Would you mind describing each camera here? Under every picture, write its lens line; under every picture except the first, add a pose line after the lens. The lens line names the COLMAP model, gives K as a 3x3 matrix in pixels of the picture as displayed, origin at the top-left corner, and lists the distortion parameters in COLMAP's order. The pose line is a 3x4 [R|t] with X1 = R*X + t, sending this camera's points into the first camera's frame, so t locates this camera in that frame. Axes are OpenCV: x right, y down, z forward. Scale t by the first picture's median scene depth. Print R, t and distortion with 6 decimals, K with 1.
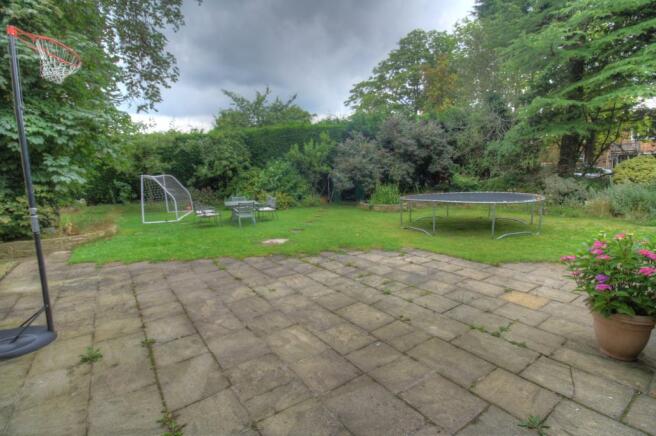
lens RADIAL K [[306.6, 0, 327.0], [0, 306.6, 217.0], [0, 0, 1]] dist [-0.000305, -0.011997]
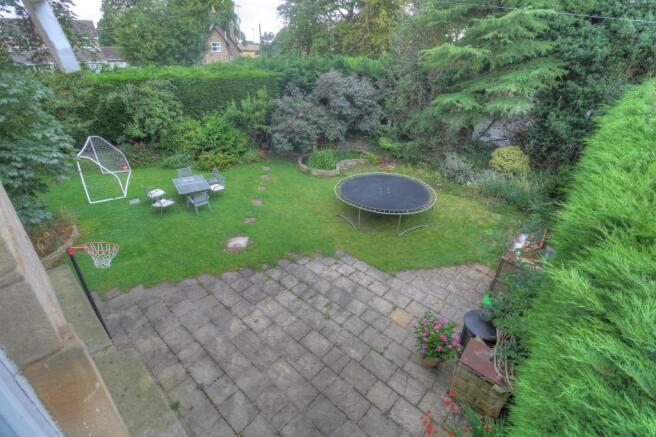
lens RADIAL K [[306.6, 0, 331.6], [0, 306.6, 214.5], [0, 0, 1]] dist [-0.000305, -0.011997]
pose [[0.972206, -0.062507, 0.225631, -0.112166], [-0.022385, 0.934471, 0.355335, -0.758699], [-0.233056, -0.350510, 0.907098, -0.288660]]
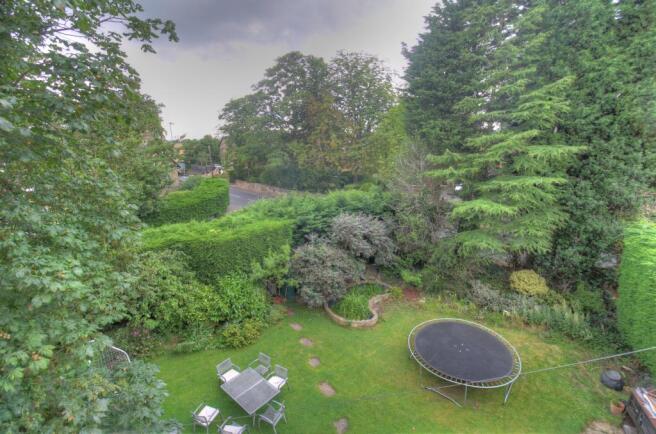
lens RADIAL K [[306.6, 0, 328.9], [0, 306.6, 210.1], [0, 0, 1]] dist [-0.000305, -0.011997]
pose [[0.867487, -0.100203, 0.487264, -1.028983], [0.056459, 0.993006, 0.103692, -1.408425], [-0.494246, -0.062441, 0.867077, 0.373506]]
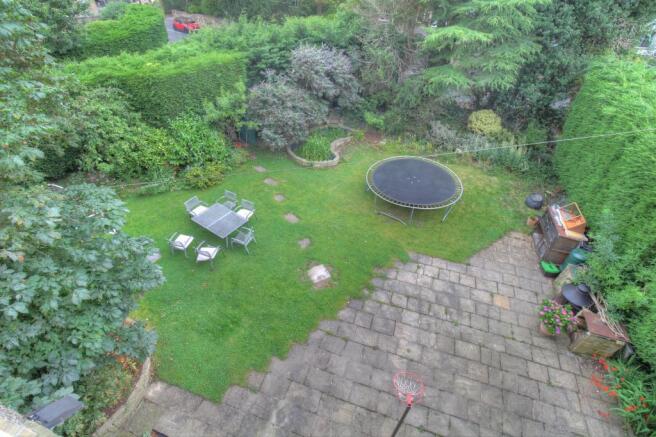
lens RADIAL K [[306.6, 0, 329.1], [0, 306.6, 213.1], [0, 0, 1]] dist [-0.000305, -0.011997]
pose [[0.809506, -0.346257, 0.474138, -1.006466], [0.038120, 0.836870, 0.546072, -1.266244], [-0.585873, -0.423975, 0.690651, 0.356492]]
